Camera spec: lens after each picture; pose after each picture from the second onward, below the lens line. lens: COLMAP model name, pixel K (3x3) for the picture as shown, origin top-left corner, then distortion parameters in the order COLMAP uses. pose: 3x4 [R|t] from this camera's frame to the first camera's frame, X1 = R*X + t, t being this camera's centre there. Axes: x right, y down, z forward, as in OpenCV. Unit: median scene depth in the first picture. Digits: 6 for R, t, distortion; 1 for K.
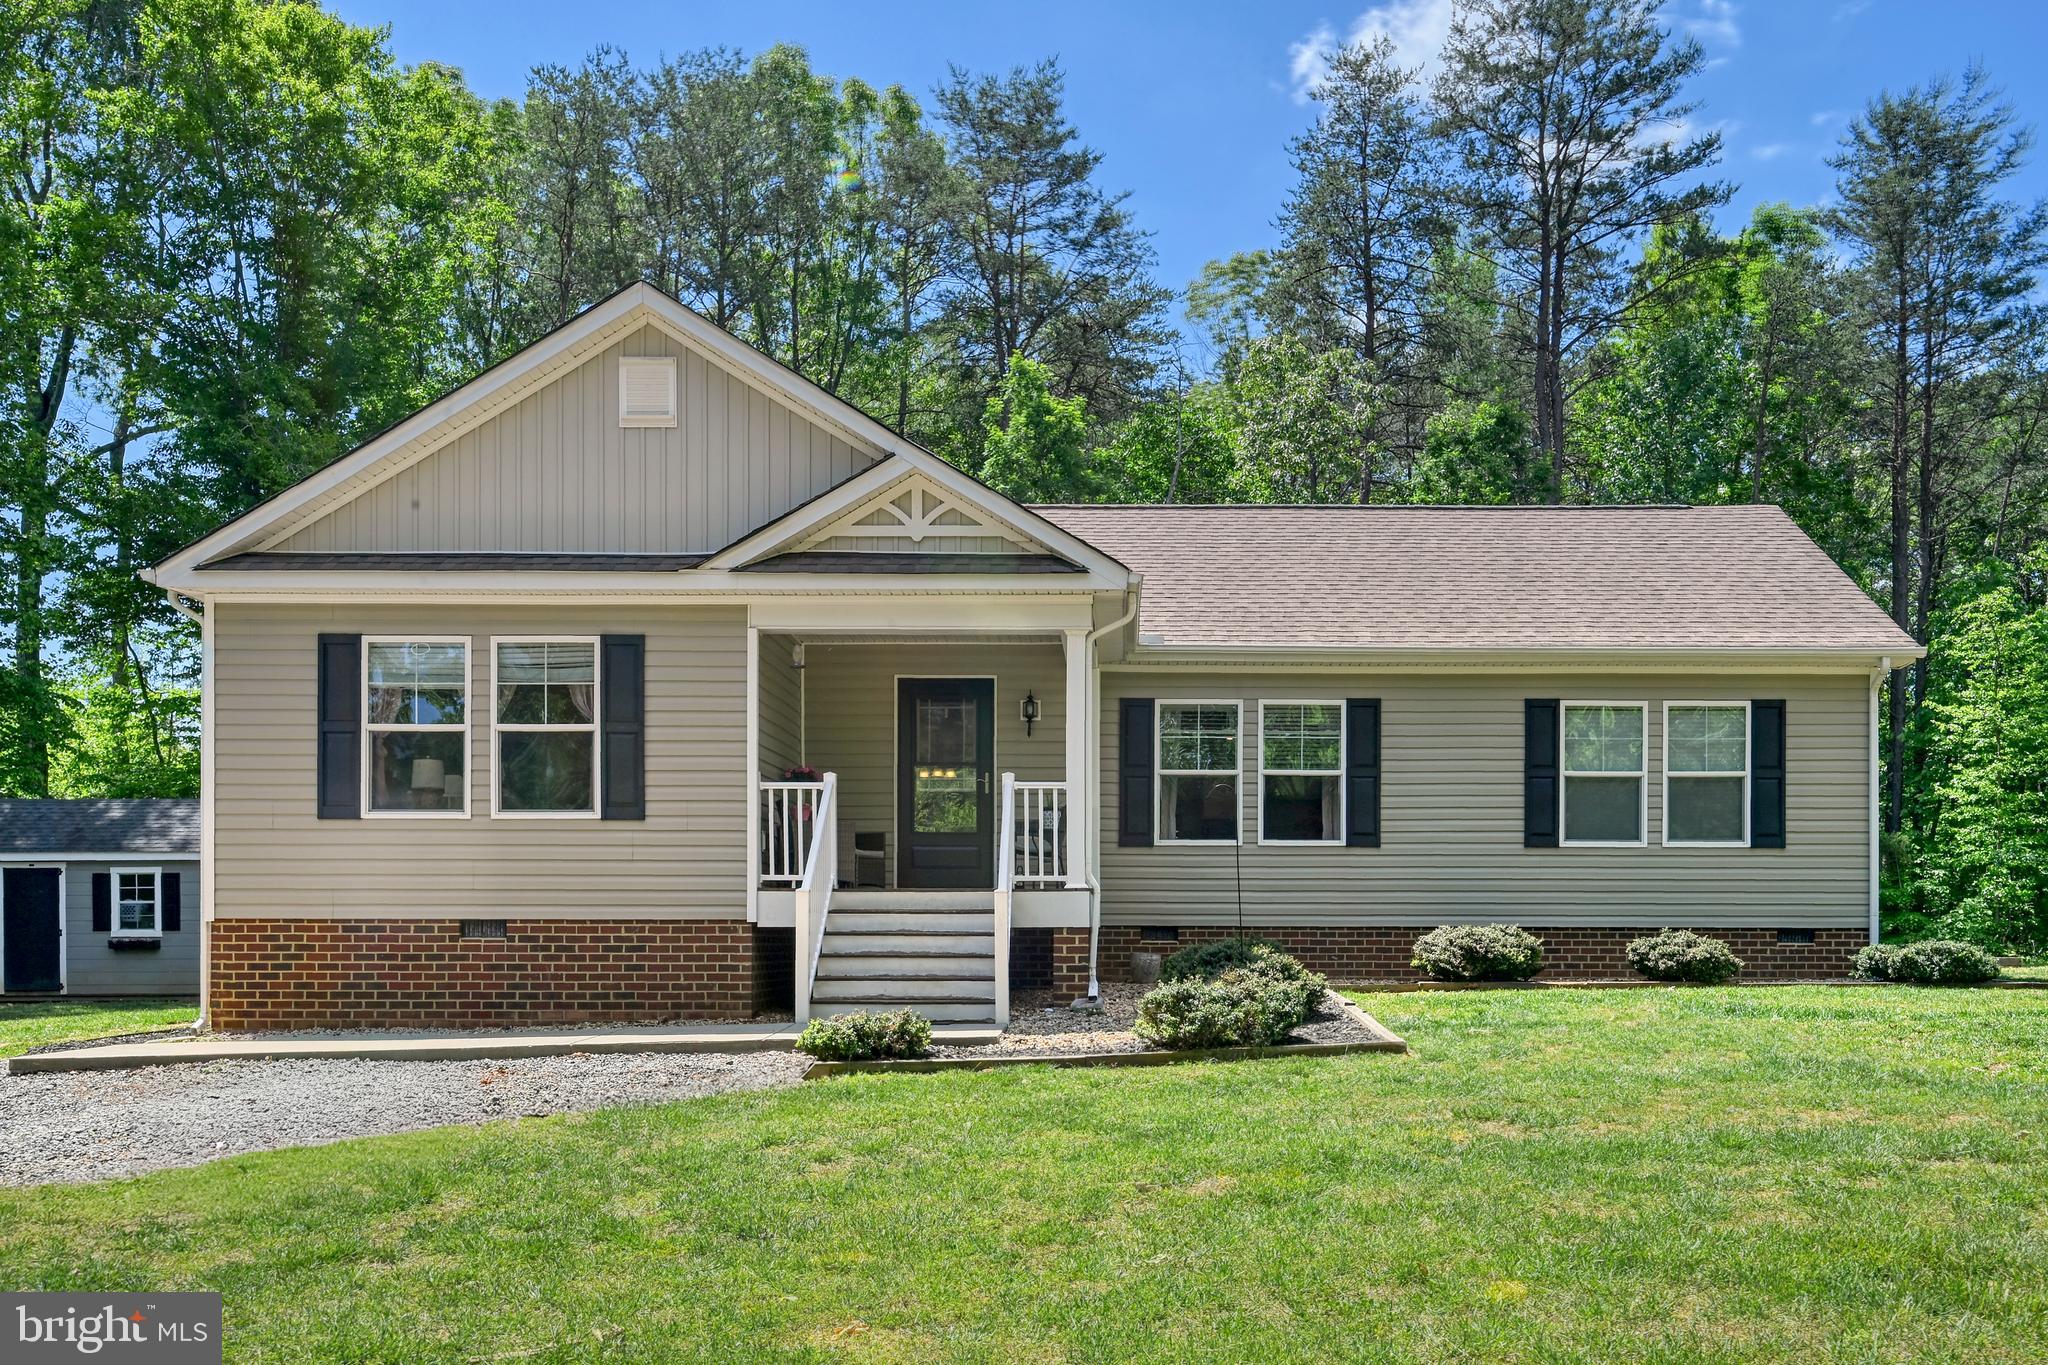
lens RADIAL K [[1757.0, 0, 1024.1], [0, 1757.0, 926.1], [0, 0, 1]] dist [-0.001982, -0.002559]
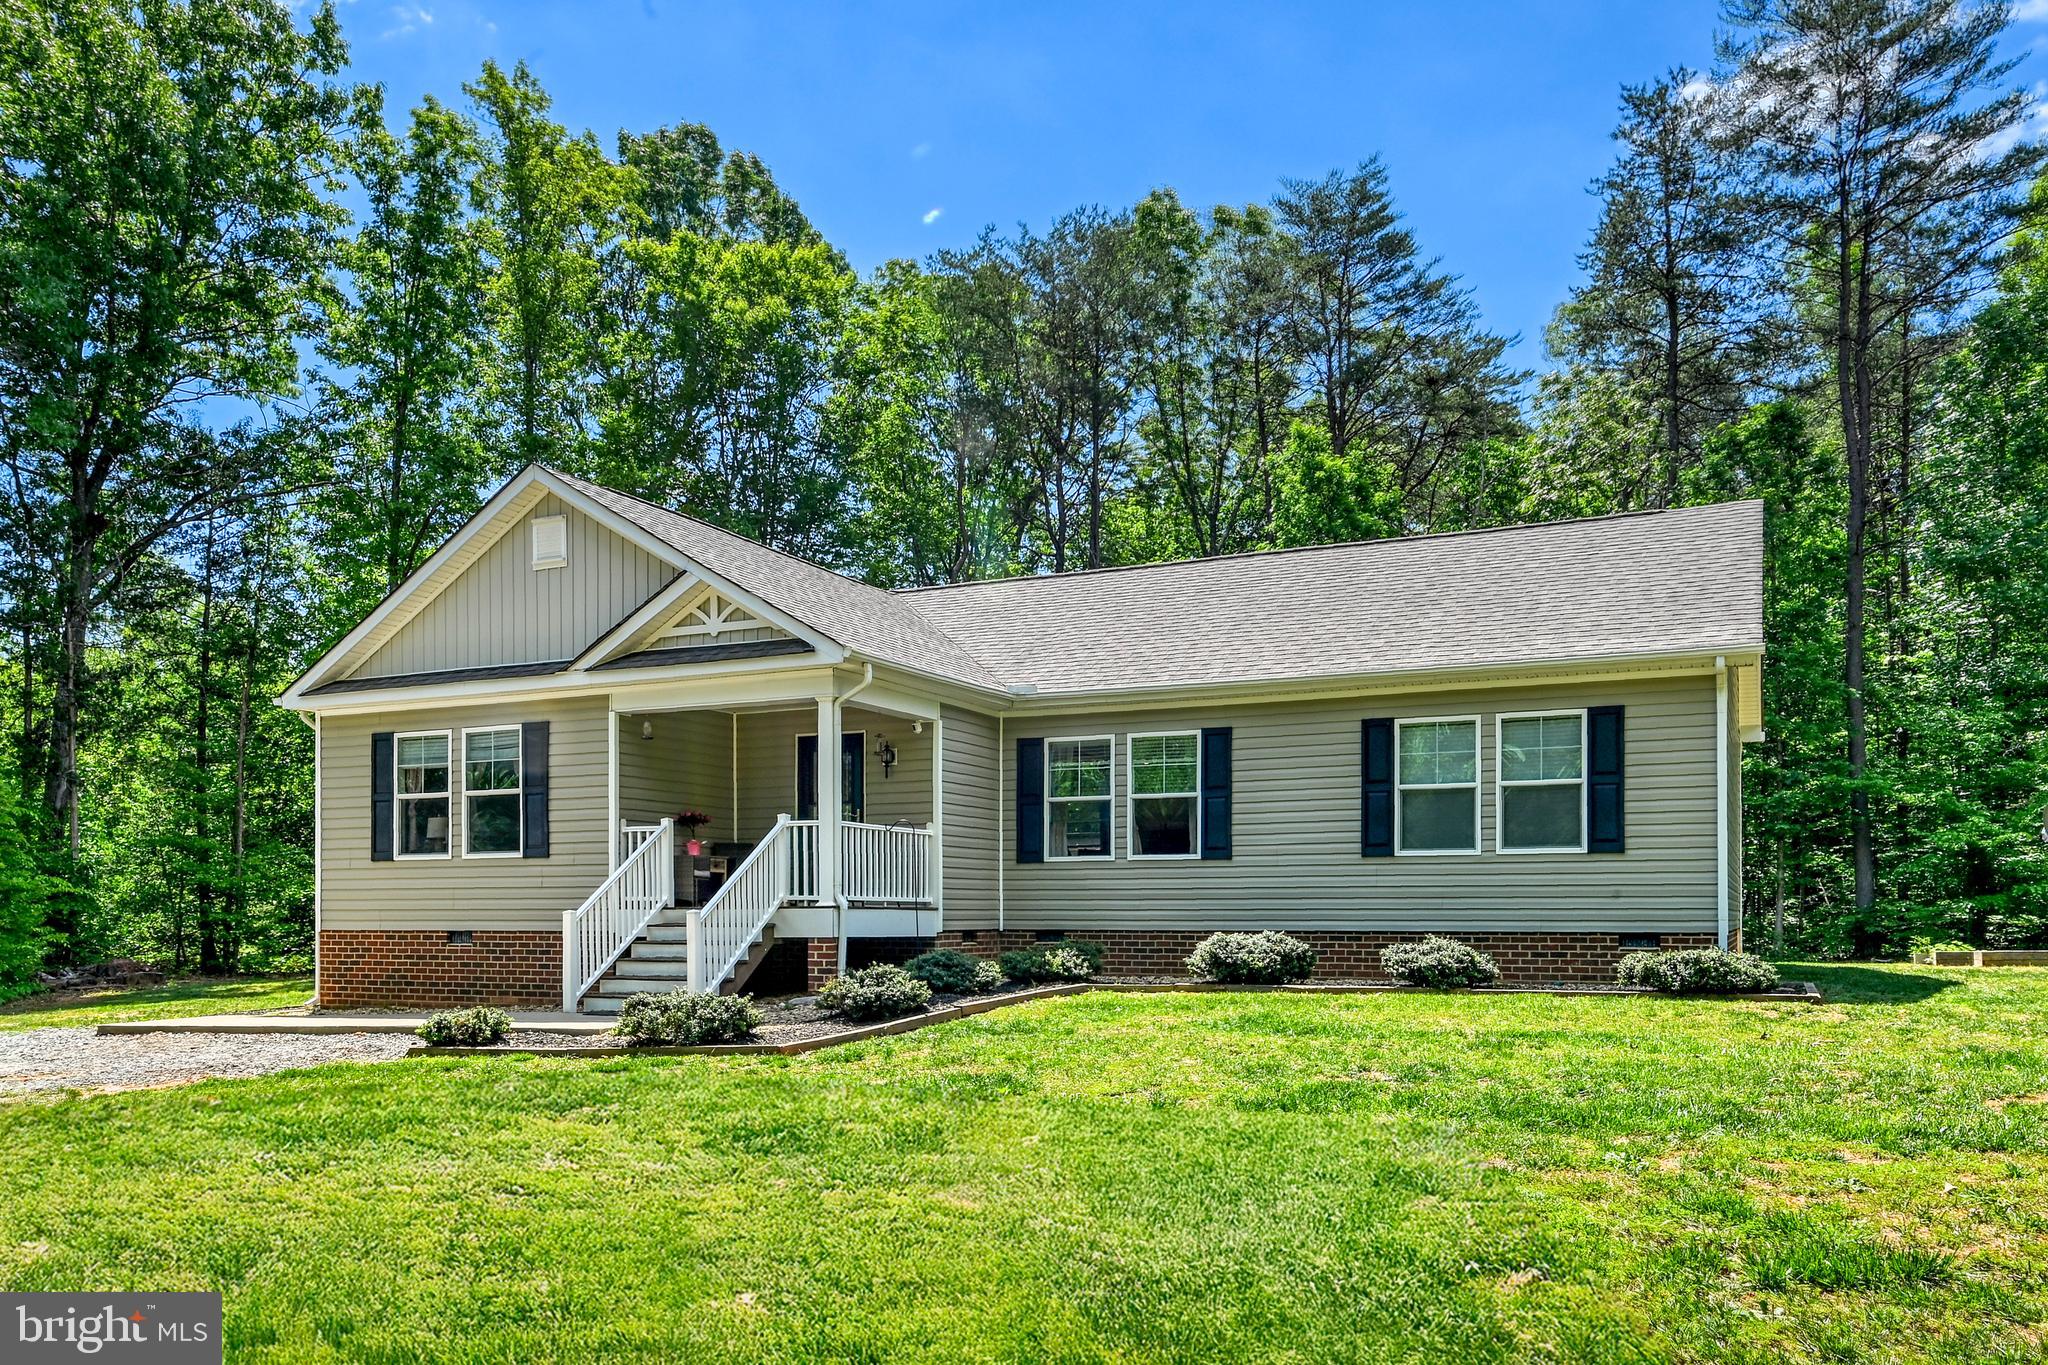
lens RADIAL K [[1463.7, 0, 1019.9], [0, 1463.7, 893.3], [0, 0, 1]] dist [-0.000500, -0.000289]
pose [[0.910892, -0.009277, -0.412540, 0.464299], [0.006837, 0.999949, -0.007389, -0.017468], [0.412588, 0.003910, 0.910910, 0.095639]]
